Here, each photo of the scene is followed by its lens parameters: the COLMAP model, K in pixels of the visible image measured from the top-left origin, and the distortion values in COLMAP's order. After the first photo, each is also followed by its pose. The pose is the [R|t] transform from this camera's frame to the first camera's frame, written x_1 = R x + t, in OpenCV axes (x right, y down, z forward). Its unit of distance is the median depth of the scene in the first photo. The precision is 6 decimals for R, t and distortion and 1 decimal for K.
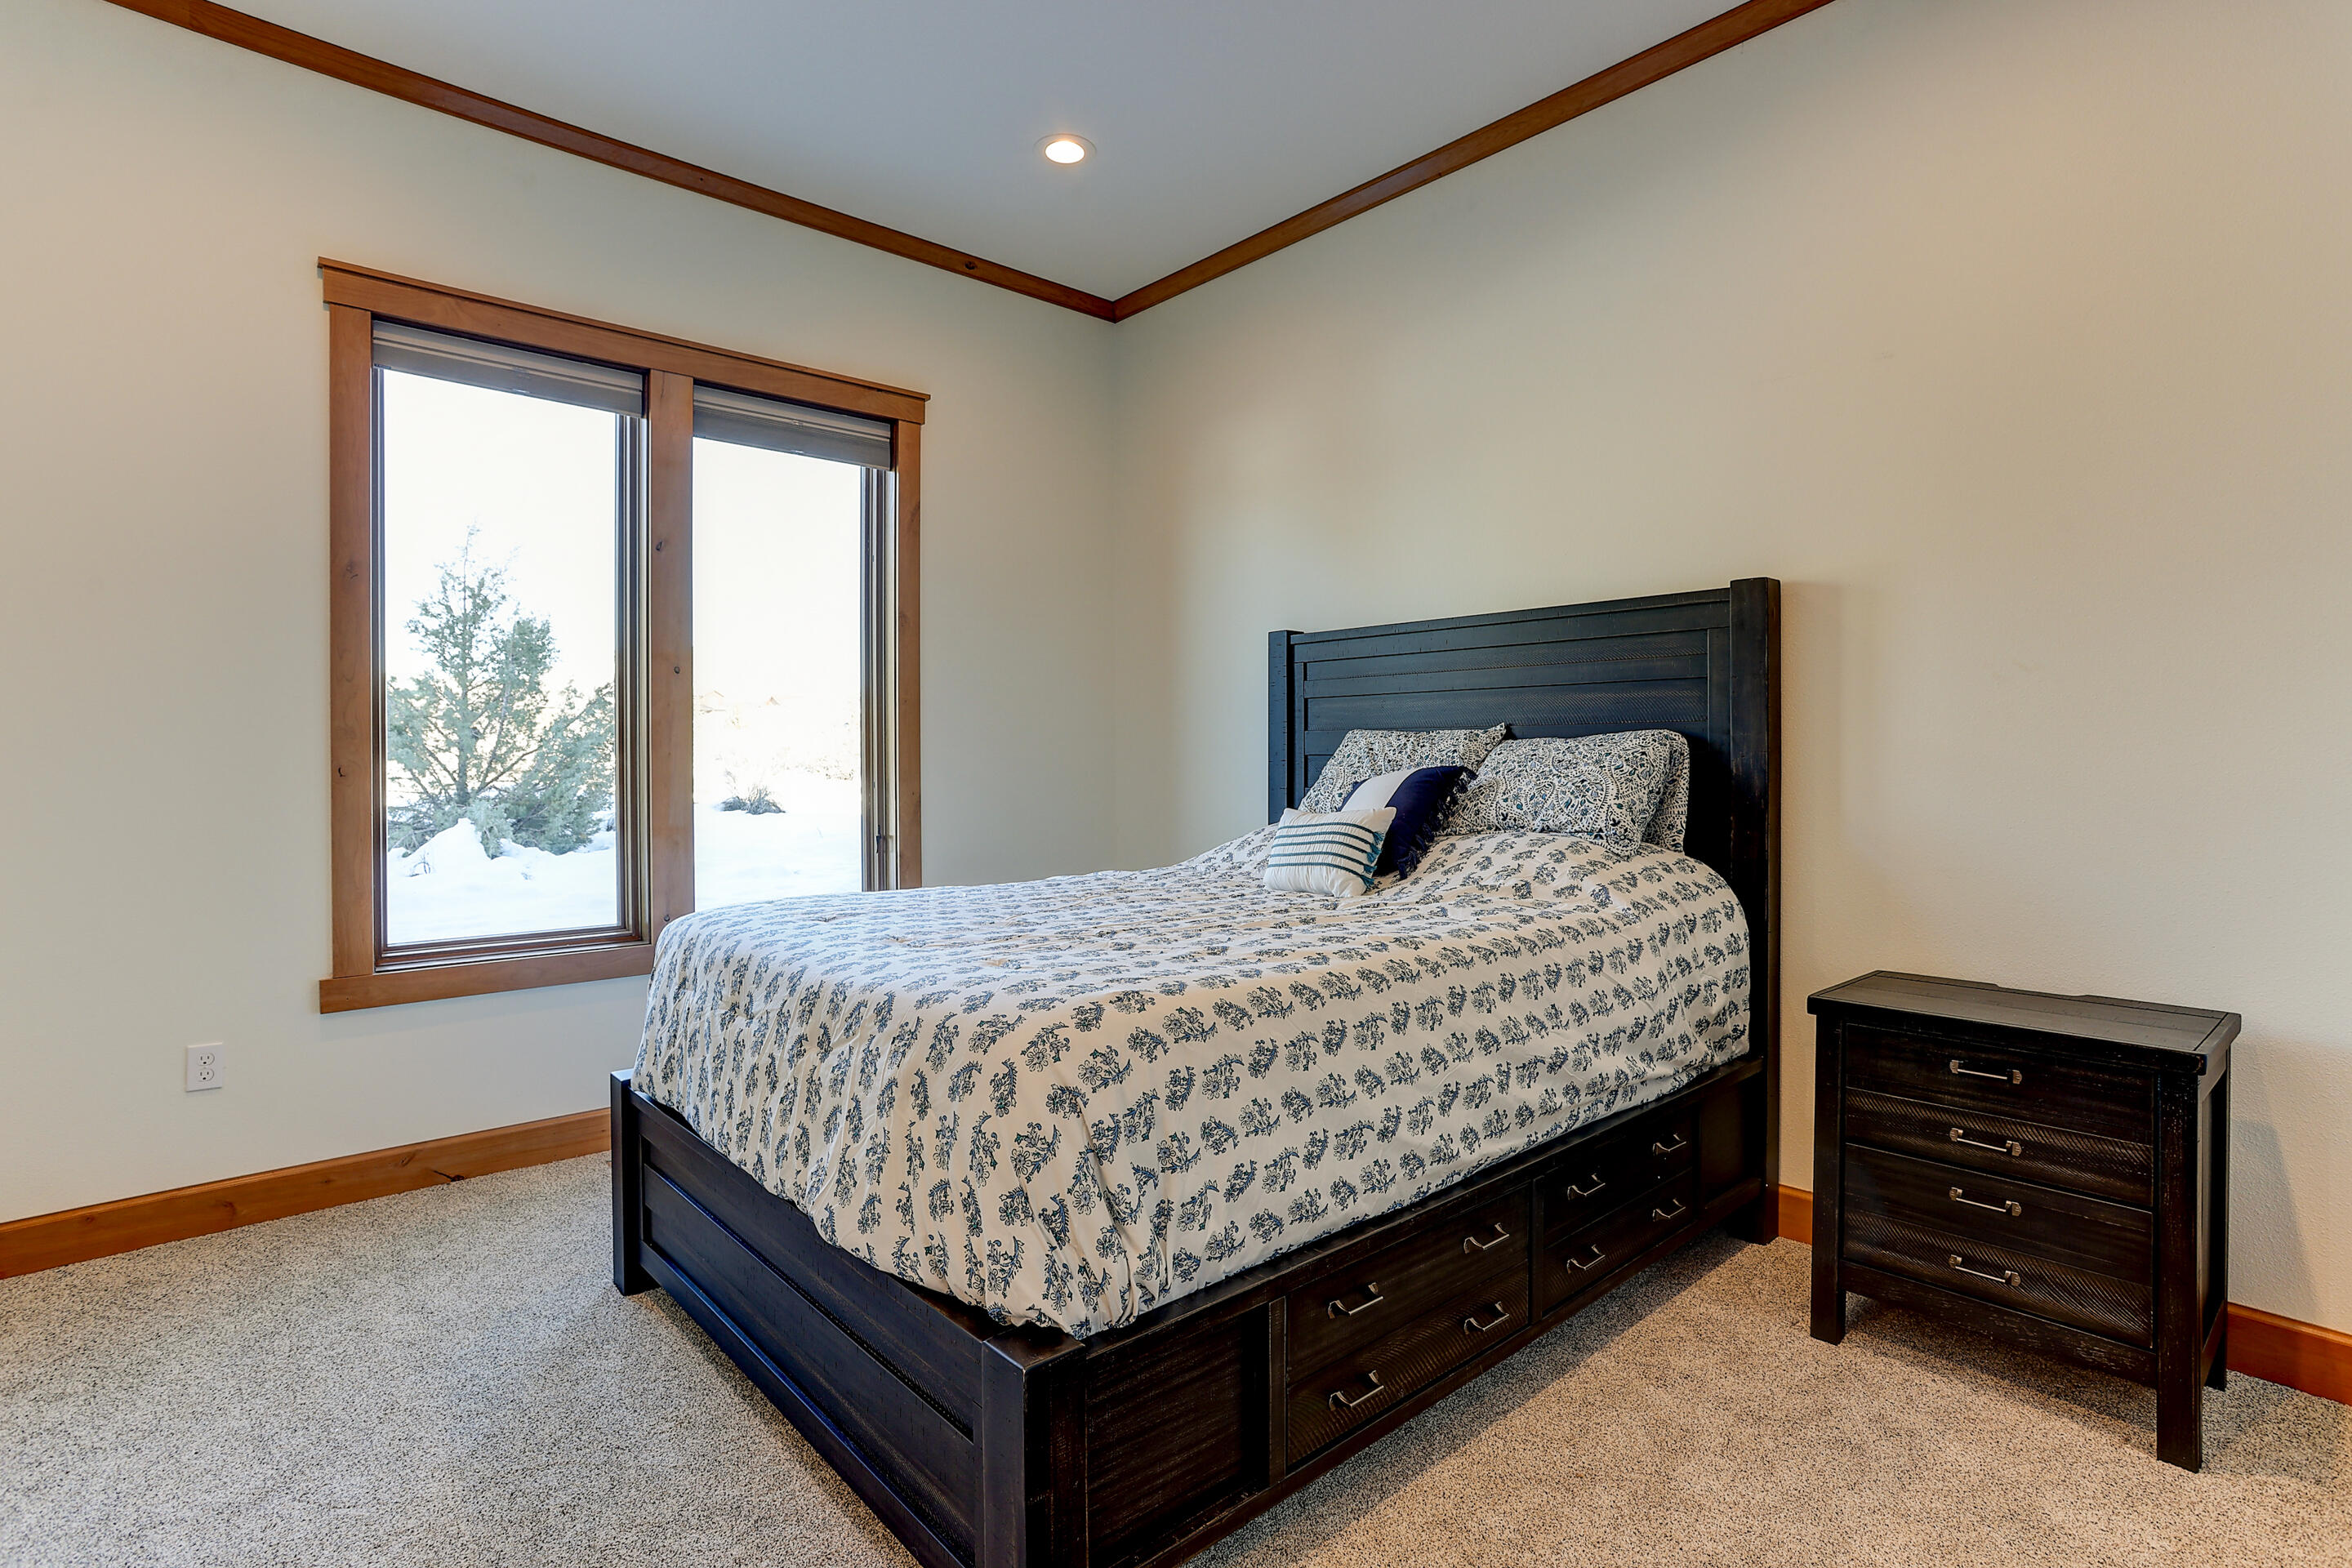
lens RADIAL K [[1144.0, 0, 1185.9], [0, 1144.0, 777.7], [0, 0, 1]] dist [-0.055823, 0.031562]
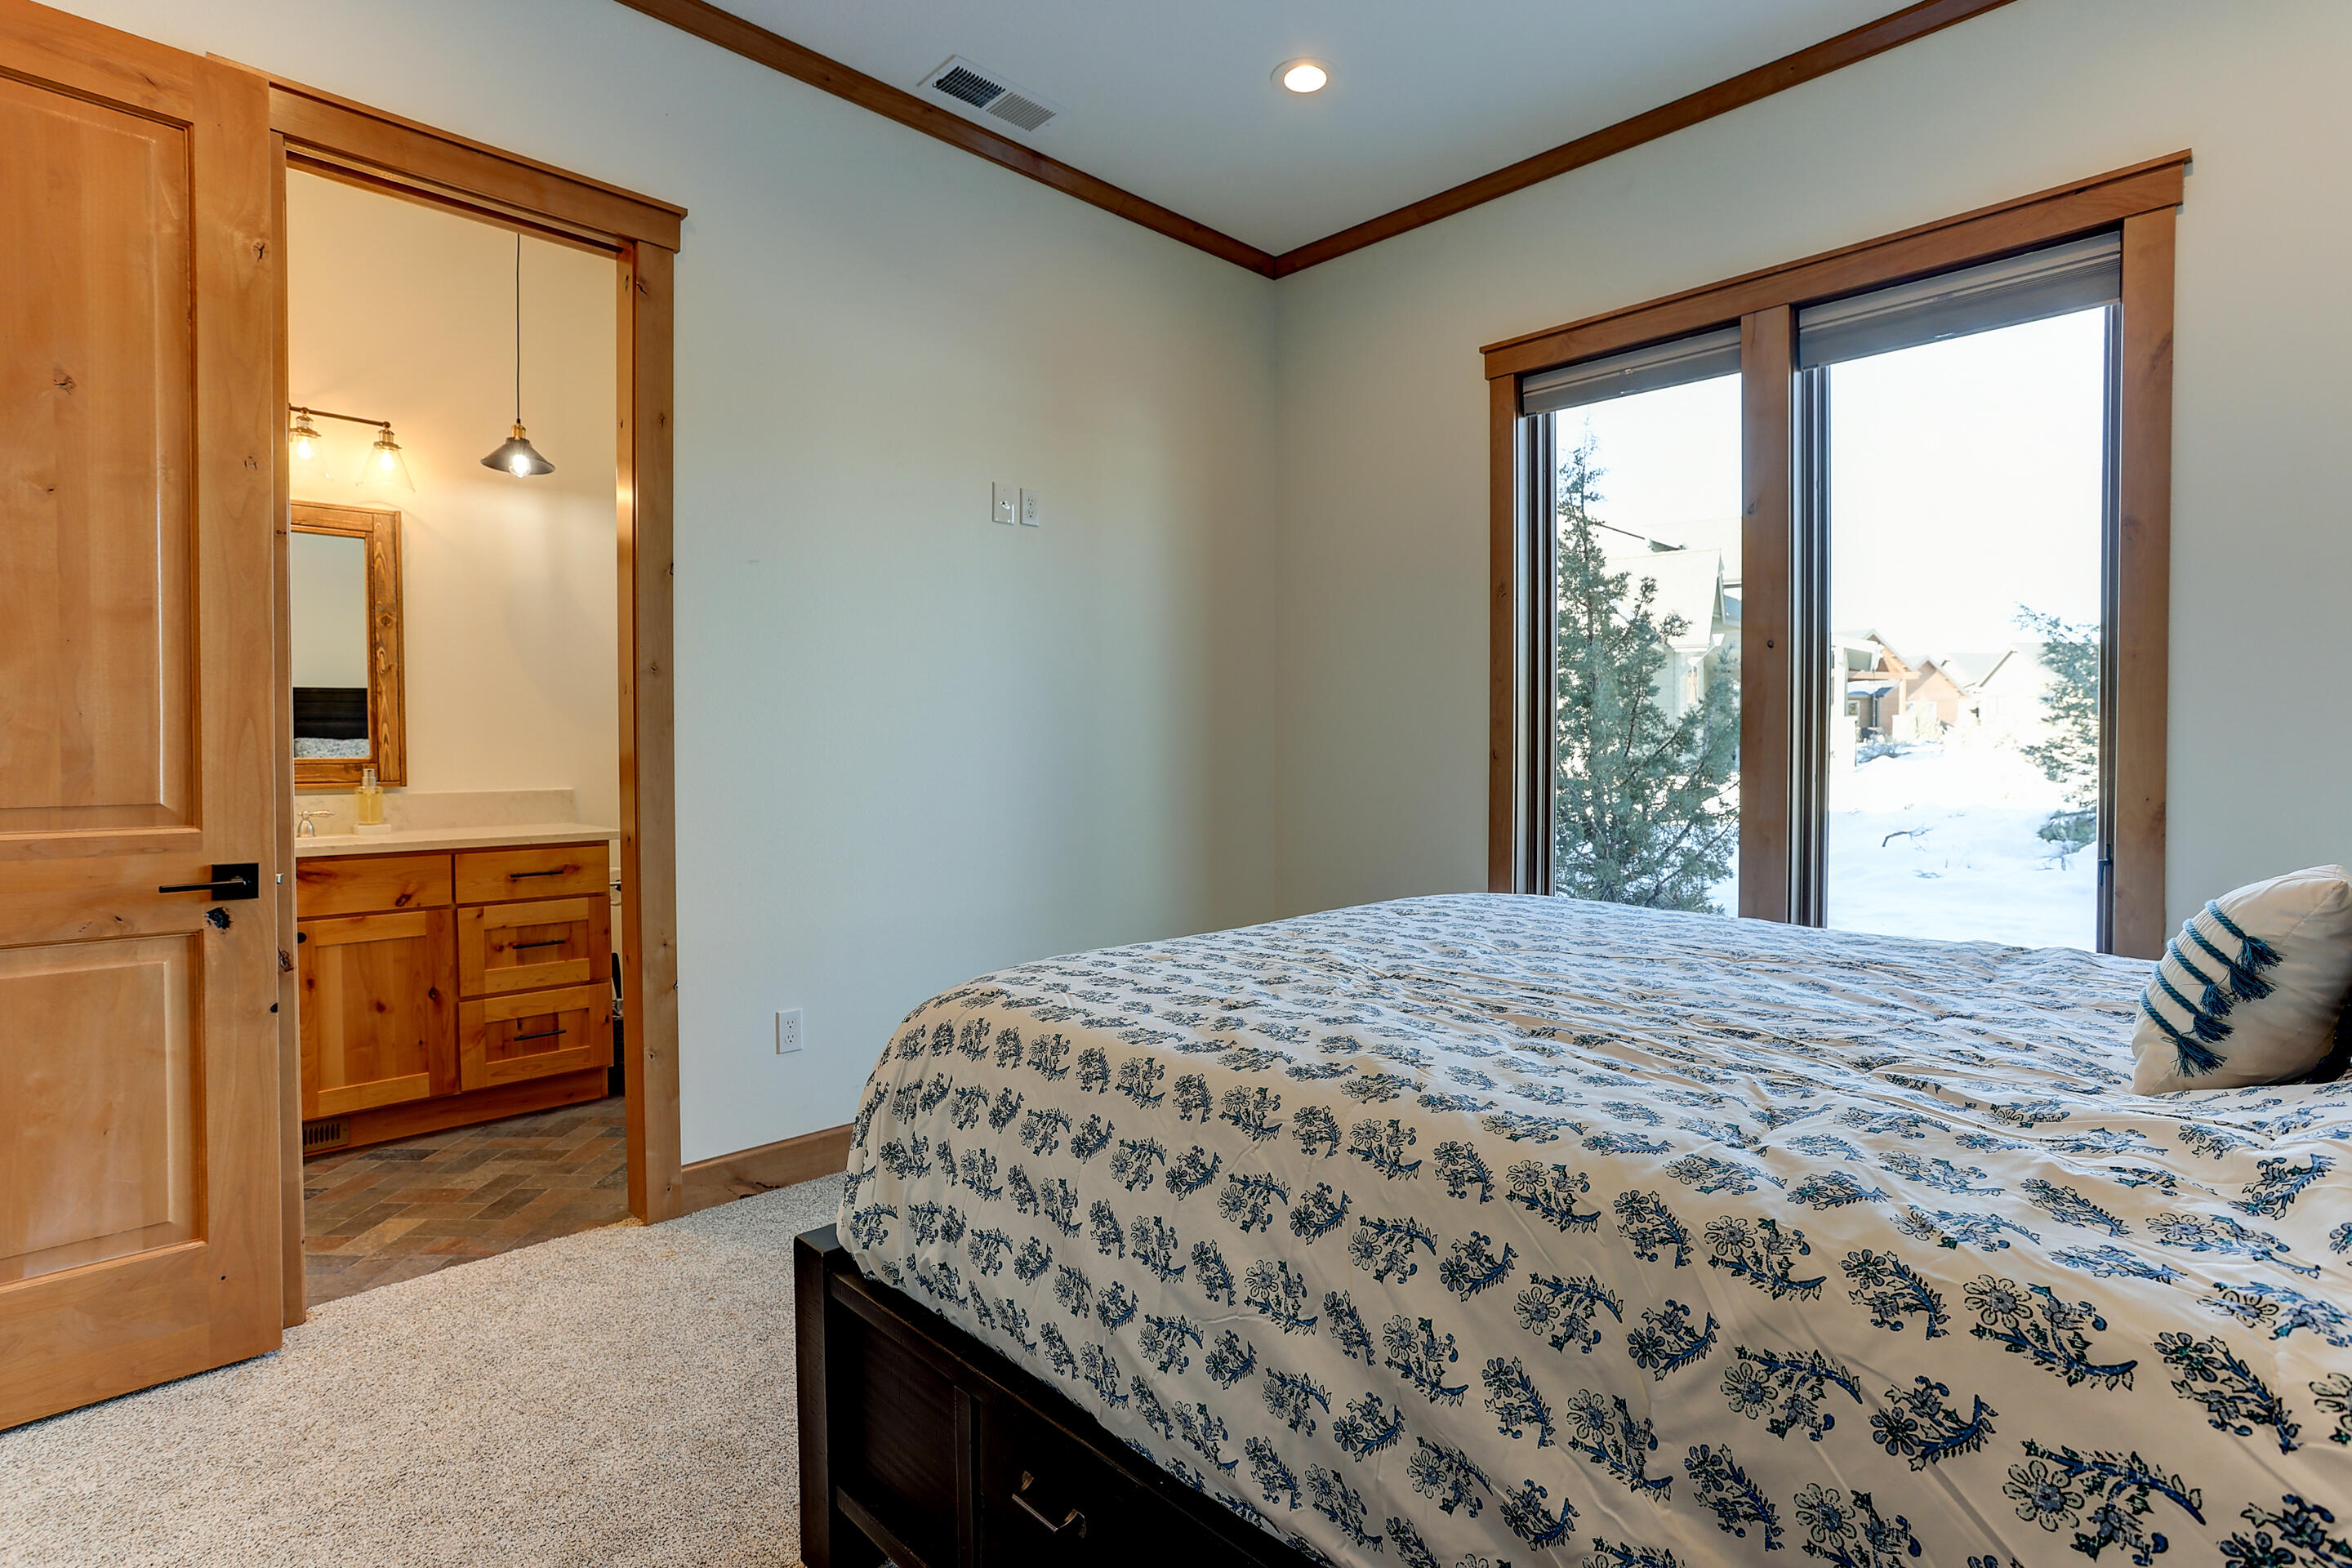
lens RADIAL K [[1144.0, 0, 1185.9], [0, 1144.0, 777.7], [0, 0, 1]] dist [-0.055823, 0.031562]
pose [[0.067037, 0.026161, -0.997407, 0.557495], [-0.014984, 0.999570, 0.025211, -0.008743], [0.997638, 0.013255, 0.067400, 0.679694]]
